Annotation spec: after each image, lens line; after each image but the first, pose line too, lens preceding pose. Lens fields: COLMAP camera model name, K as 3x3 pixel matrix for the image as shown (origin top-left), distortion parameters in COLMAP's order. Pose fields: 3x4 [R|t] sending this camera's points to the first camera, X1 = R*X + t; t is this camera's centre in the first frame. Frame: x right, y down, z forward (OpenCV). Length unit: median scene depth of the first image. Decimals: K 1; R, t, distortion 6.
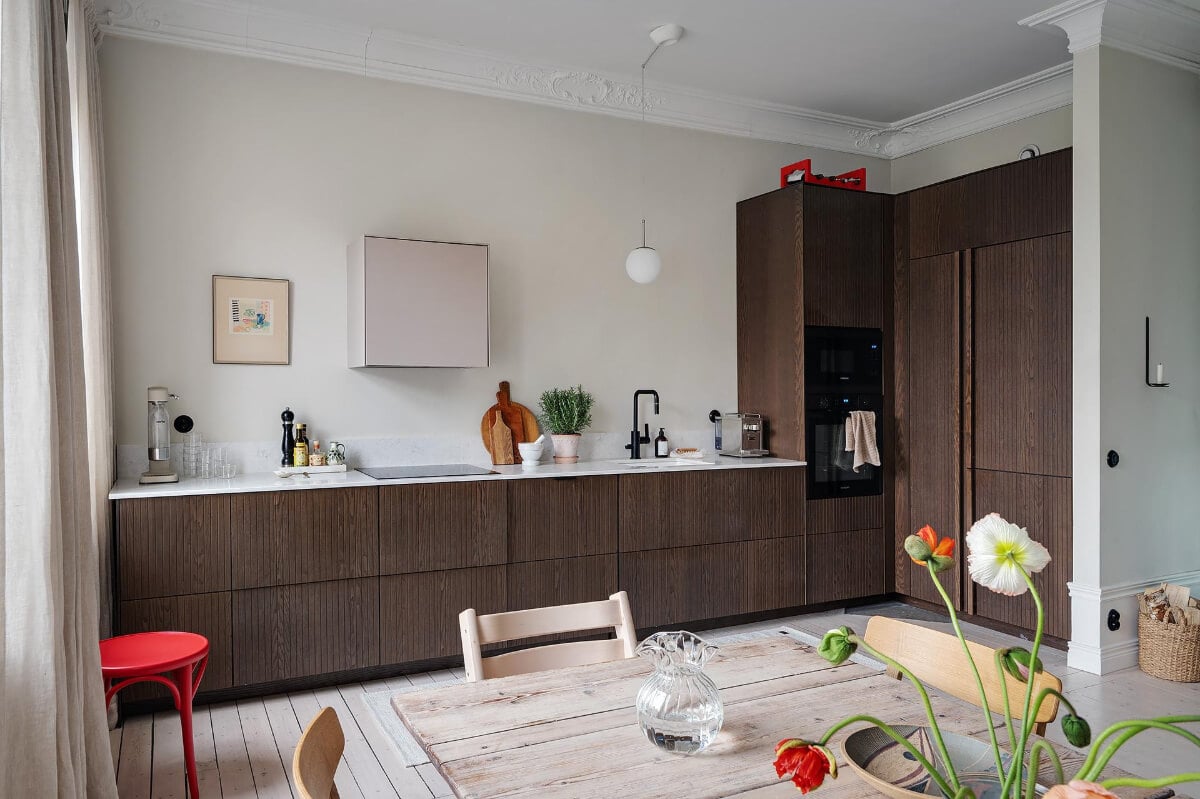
lens RADIAL K [[831.3, 0, 578.8], [0, 831.3, 393.8], [0, 0, 1]] dist [0.007954, -0.006309]
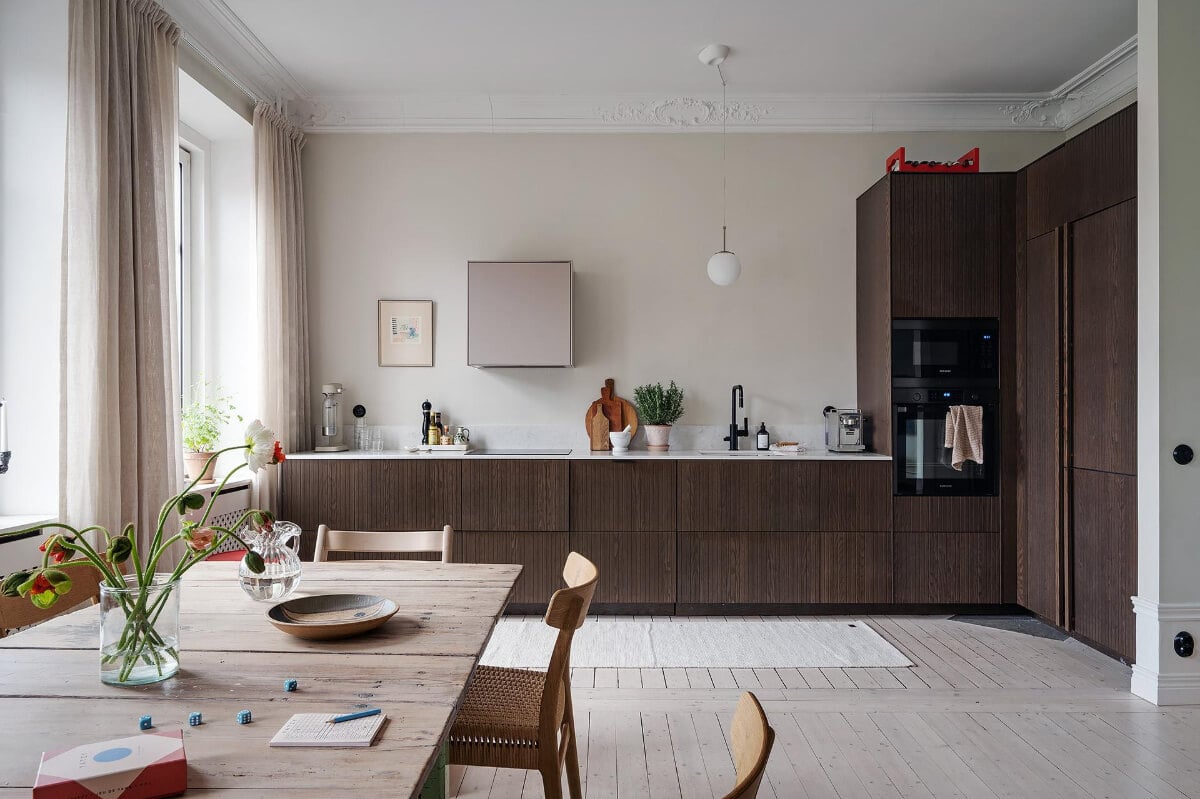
lens RADIAL K [[806.9, 0, 601.3], [0, 806.9, 403.0], [0, 0, 1]] dist [0.007127, -0.001159]
pose [[0.897677, -0.001026, -0.440652, 0.395291], [-0.003565, 0.999948, -0.009591, 0.029670], [0.440639, 0.010181, 0.897627, -0.004748]]
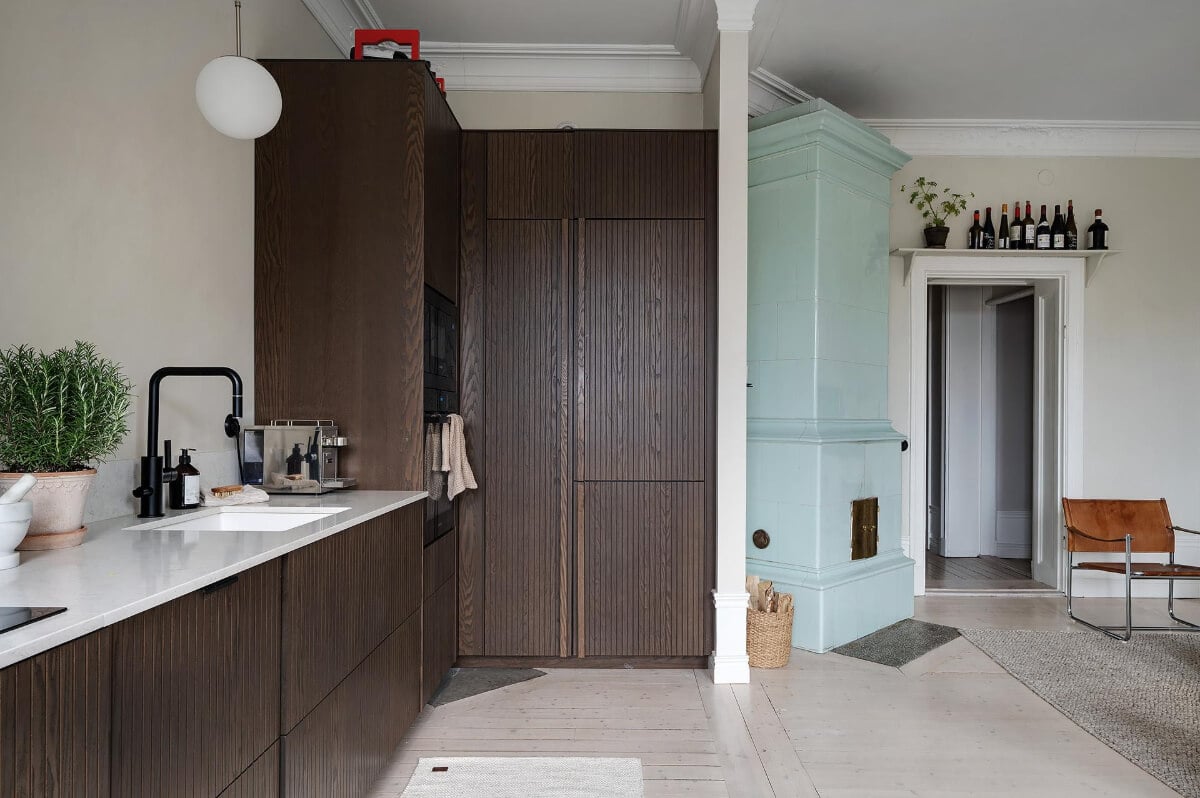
lens RADIAL K [[808.1, 0, 608.5], [0, 808.1, 401.7], [0, 0, 1]] dist [0.020720, -0.000422]
pose [[0.436663, 0.014001, 0.899516, -0.242390], [-0.001529, 0.999889, -0.014821, 0.021665], [-0.899624, 0.005096, 0.436636, 0.610969]]
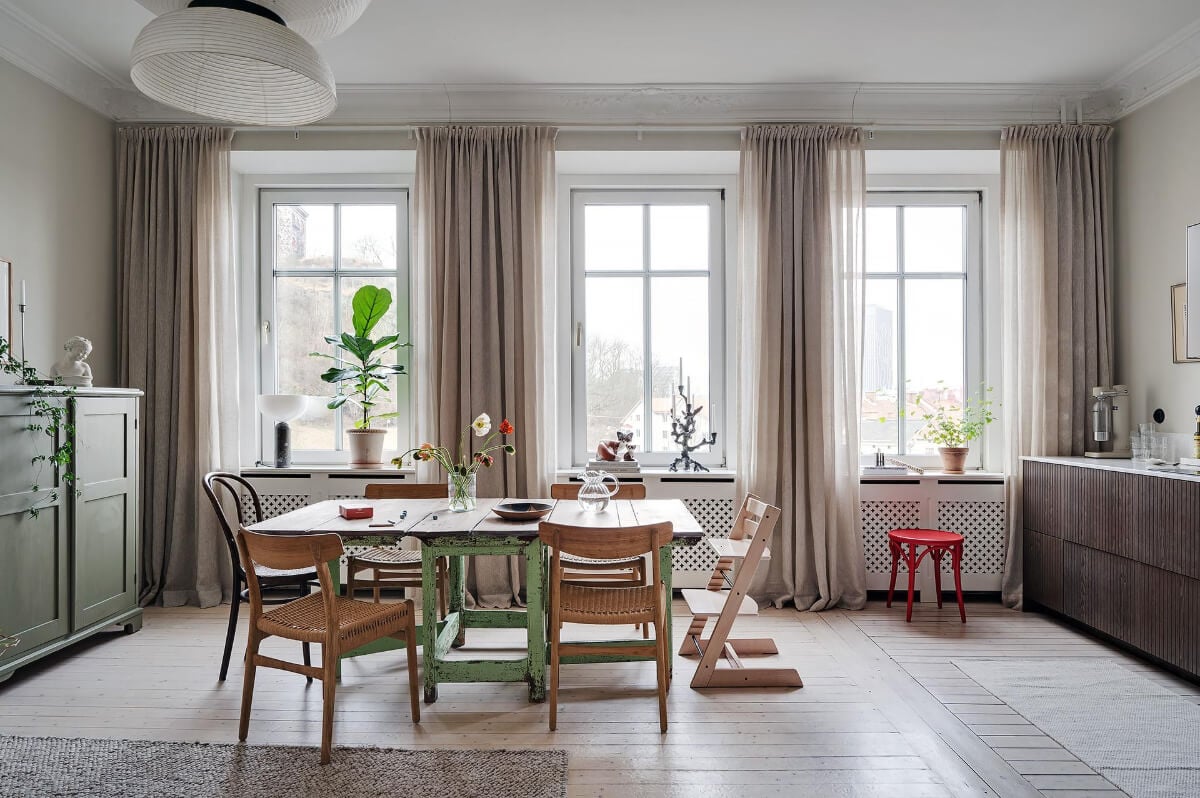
lens RADIAL K [[831.3, 0, 586.2], [0, 831.3, 404.0], [0, 0, 1]] dist [0.007954, -0.006309]
pose [[-0.424691, -0.002583, -0.905335, 0.816669], [-0.011604, 0.999929, 0.002591, 0.022278], [0.905264, 0.011606, -0.424691, 0.660237]]
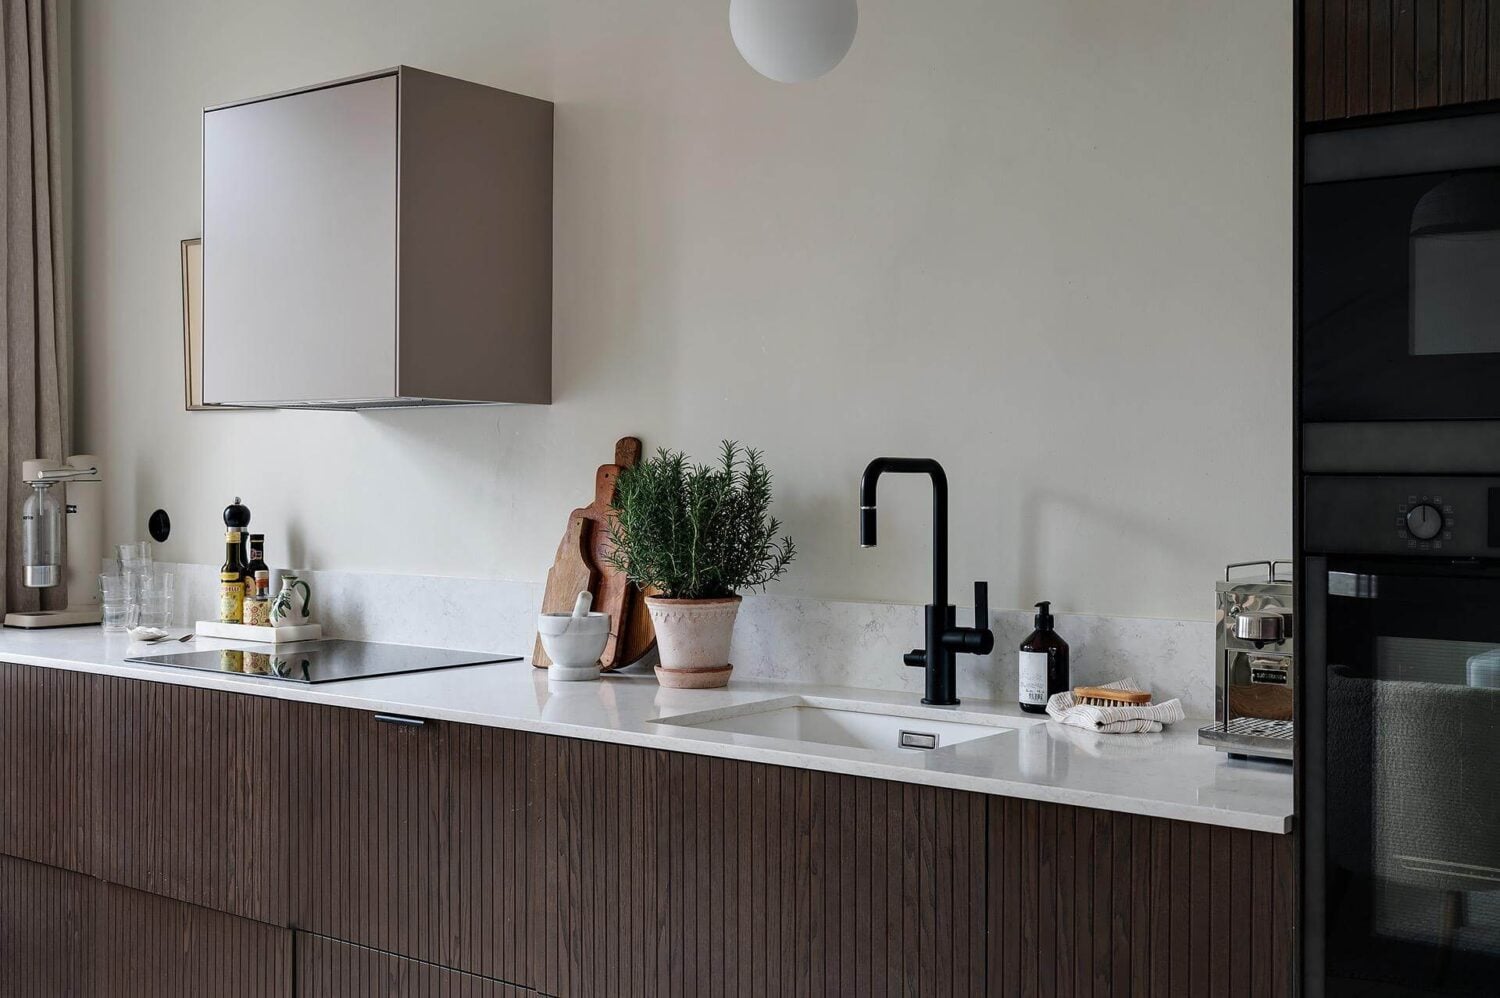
lens RADIAL K [[1723.9, 0, 773.1], [0, 1723.9, 475.4], [0, 0, 1]] dist [-0.017770, 0.000000]
pose [[0.464367, 0.000415, -0.885643, 0.593103], [-0.010500, 0.999932, -0.005037, 0.004702], [0.885581, 0.011638, 0.464340, 0.720914]]
